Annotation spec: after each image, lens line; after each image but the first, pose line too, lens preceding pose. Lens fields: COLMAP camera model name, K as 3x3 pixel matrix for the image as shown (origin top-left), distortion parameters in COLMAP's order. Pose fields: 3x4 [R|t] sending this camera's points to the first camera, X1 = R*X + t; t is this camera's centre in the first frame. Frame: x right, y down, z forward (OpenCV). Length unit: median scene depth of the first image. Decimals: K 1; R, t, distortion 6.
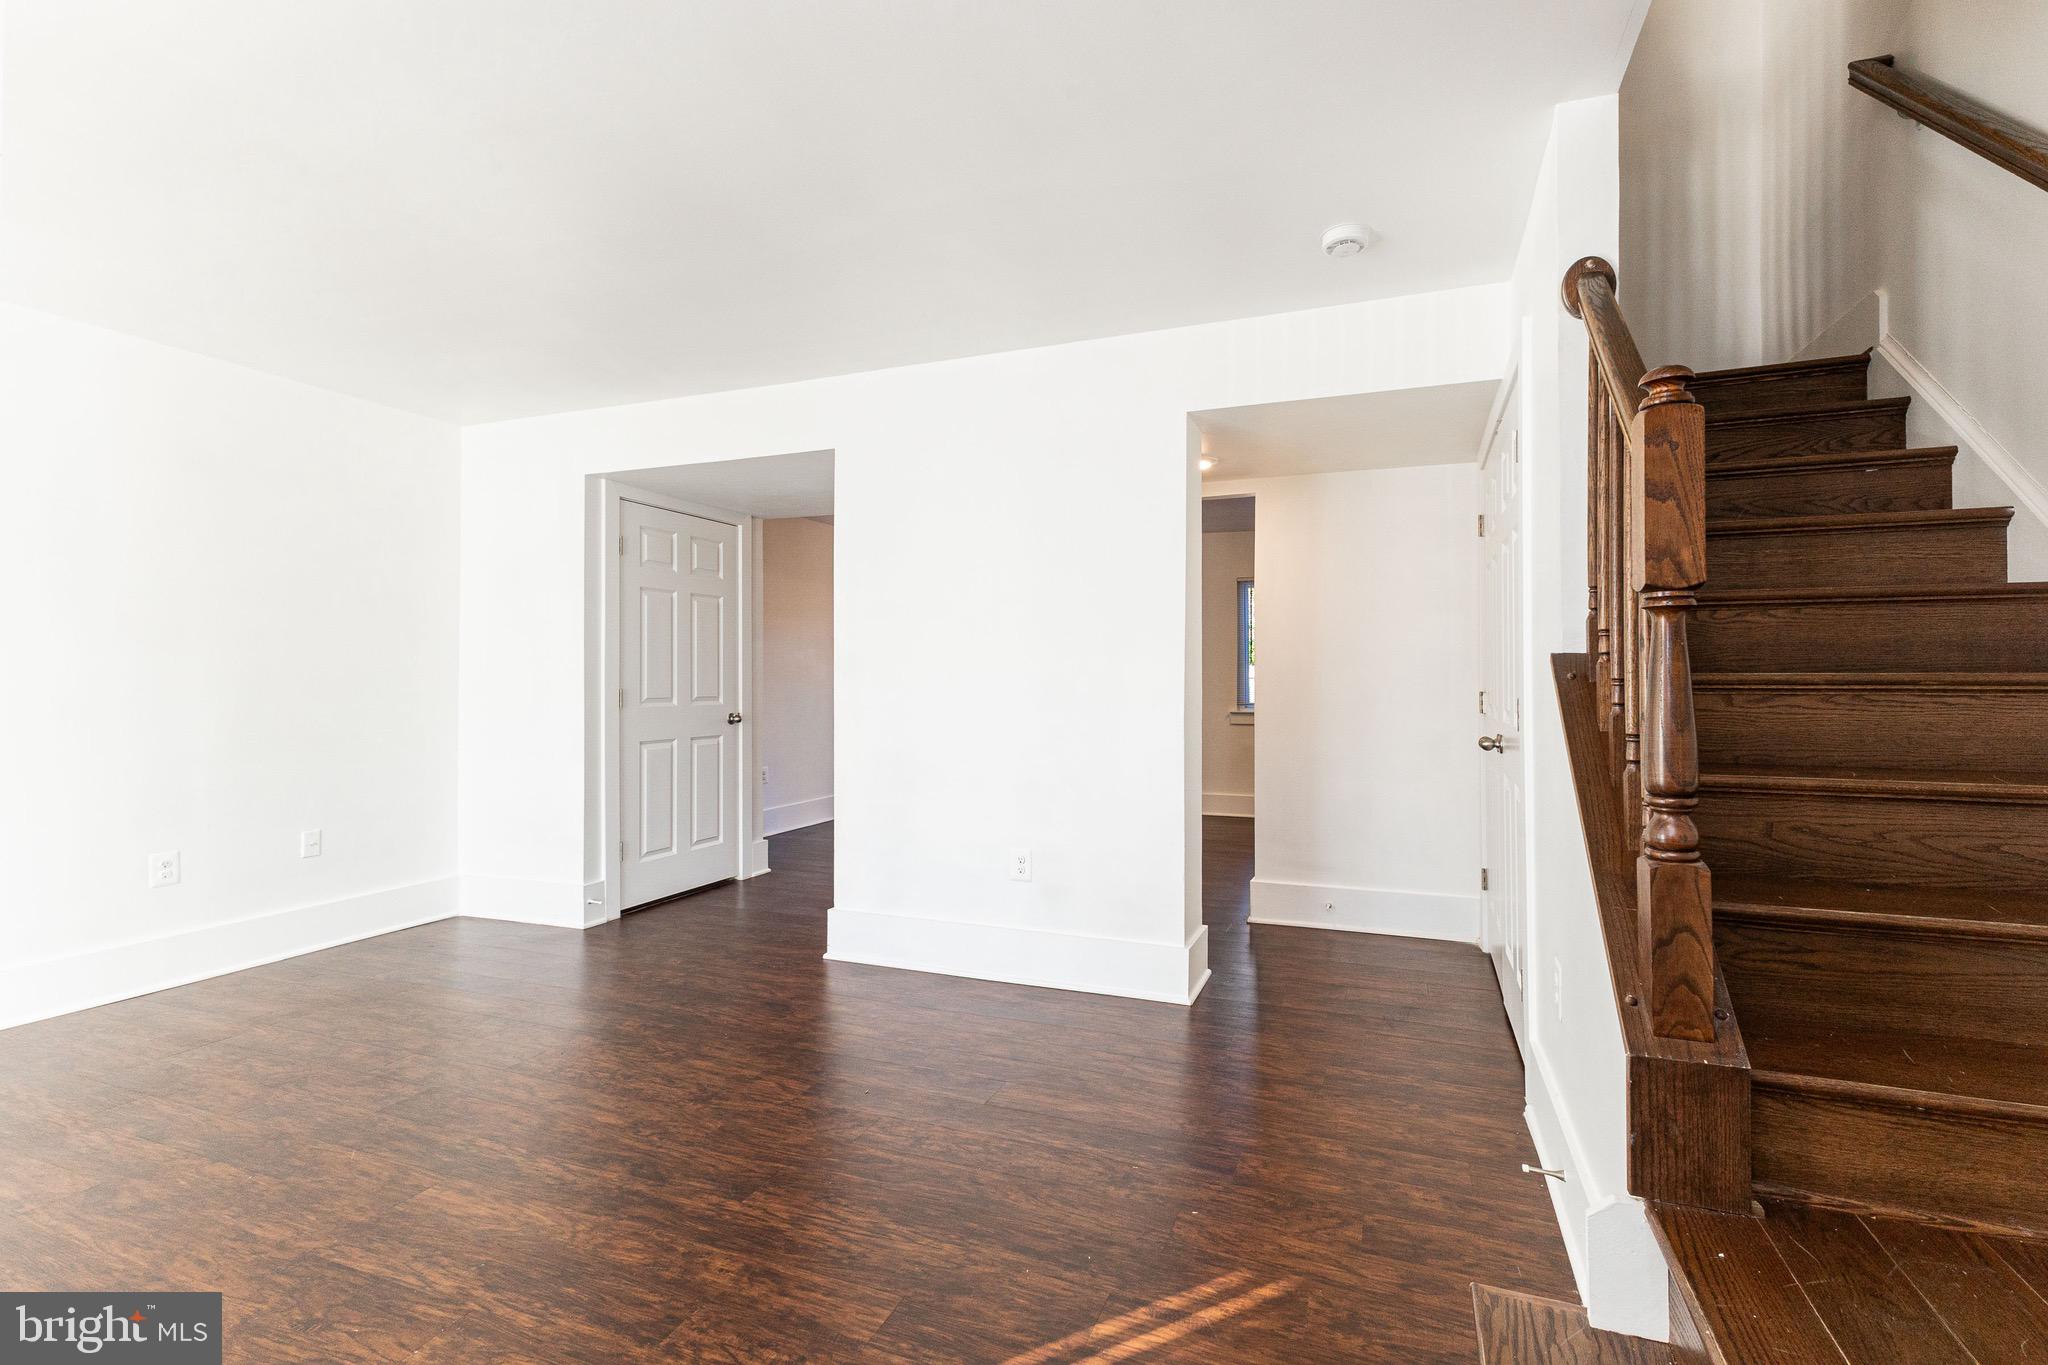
lens RADIAL K [[921.0, 0, 1032.4], [0, 921.0, 670.9], [0, 0, 1]] dist [0.001830, -0.000275]
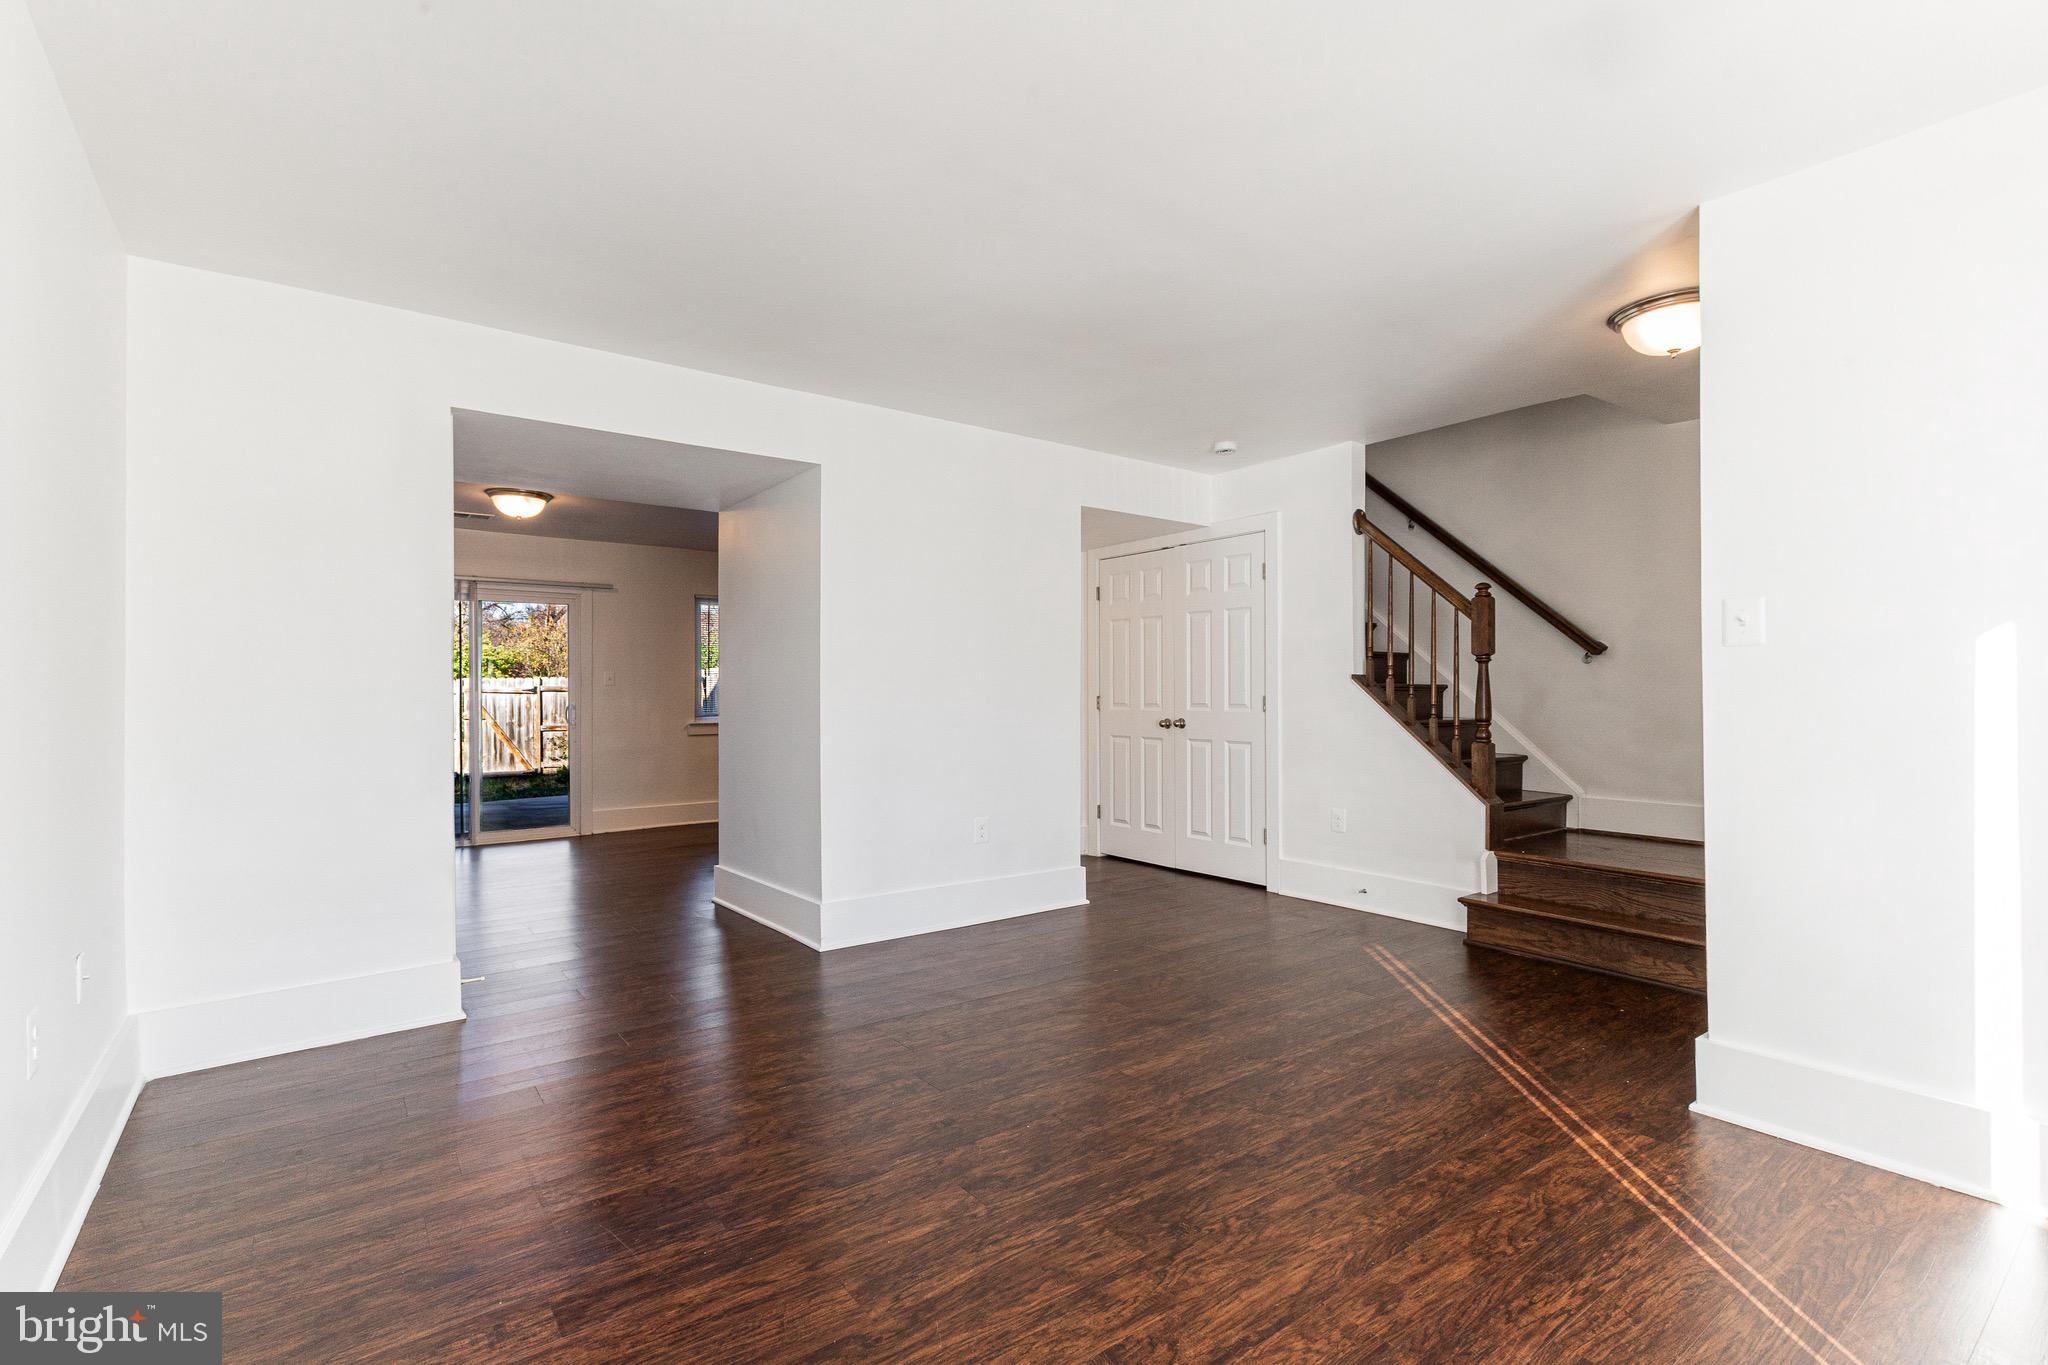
lens RADIAL K [[962.3, 0, 1025.6], [0, 962.3, 694.4], [0, 0, 1]] dist [0.001132, 0.000078]
pose [[0.520220, 0.002021, 0.854030, -1.412756], [-0.006075, 0.999981, 0.001335, 0.021326], [-0.854011, -0.005883, 0.520222, 0.309827]]
